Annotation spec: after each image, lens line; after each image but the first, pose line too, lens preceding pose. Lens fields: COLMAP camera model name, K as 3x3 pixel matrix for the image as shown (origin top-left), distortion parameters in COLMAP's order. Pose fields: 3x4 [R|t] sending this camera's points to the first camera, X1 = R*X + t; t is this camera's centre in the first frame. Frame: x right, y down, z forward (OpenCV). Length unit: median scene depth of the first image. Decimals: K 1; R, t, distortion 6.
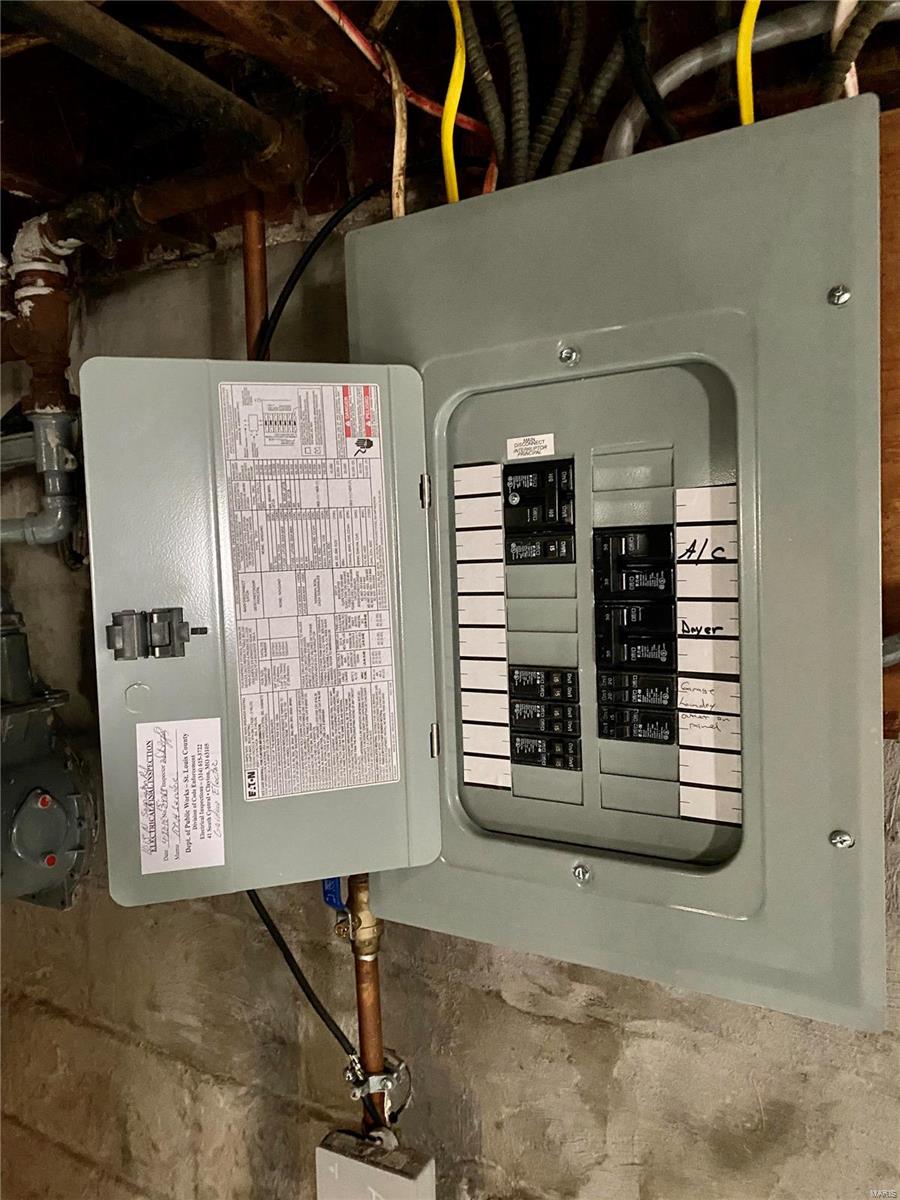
lens RADIAL K [[907.8, 0, 450.0], [0, 907.8, 600.0], [0, 0, 1]] dist [0.003444, 0.000253]
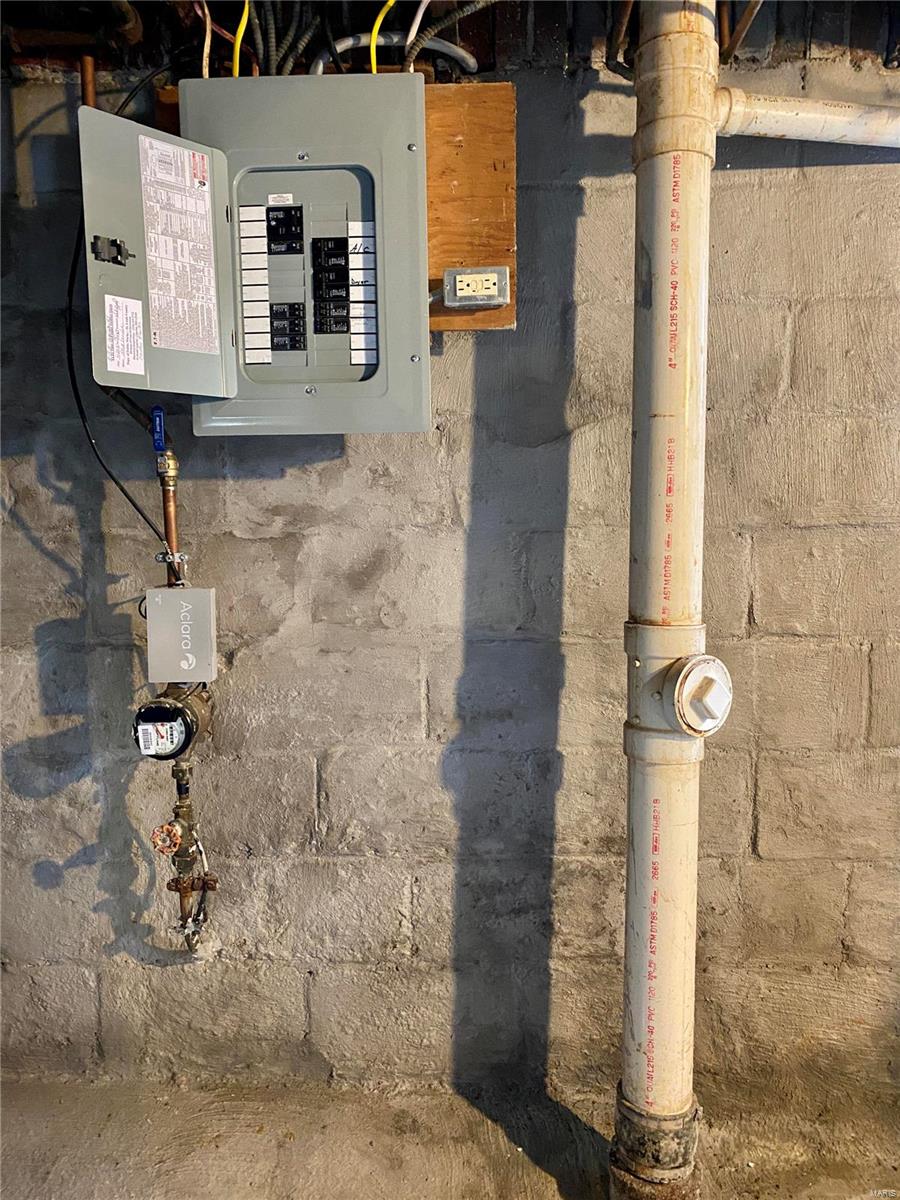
lens RADIAL K [[898.6, 0, 450.0], [0, 898.6, 600.0], [0, 0, 1]] dist [0.052273, -0.085355]
pose [[0.862787, -0.027650, 0.504811, -0.684570], [0.011436, 0.999315, 0.035189, 0.721444], [-0.505439, -0.024587, 0.862512, -1.107885]]
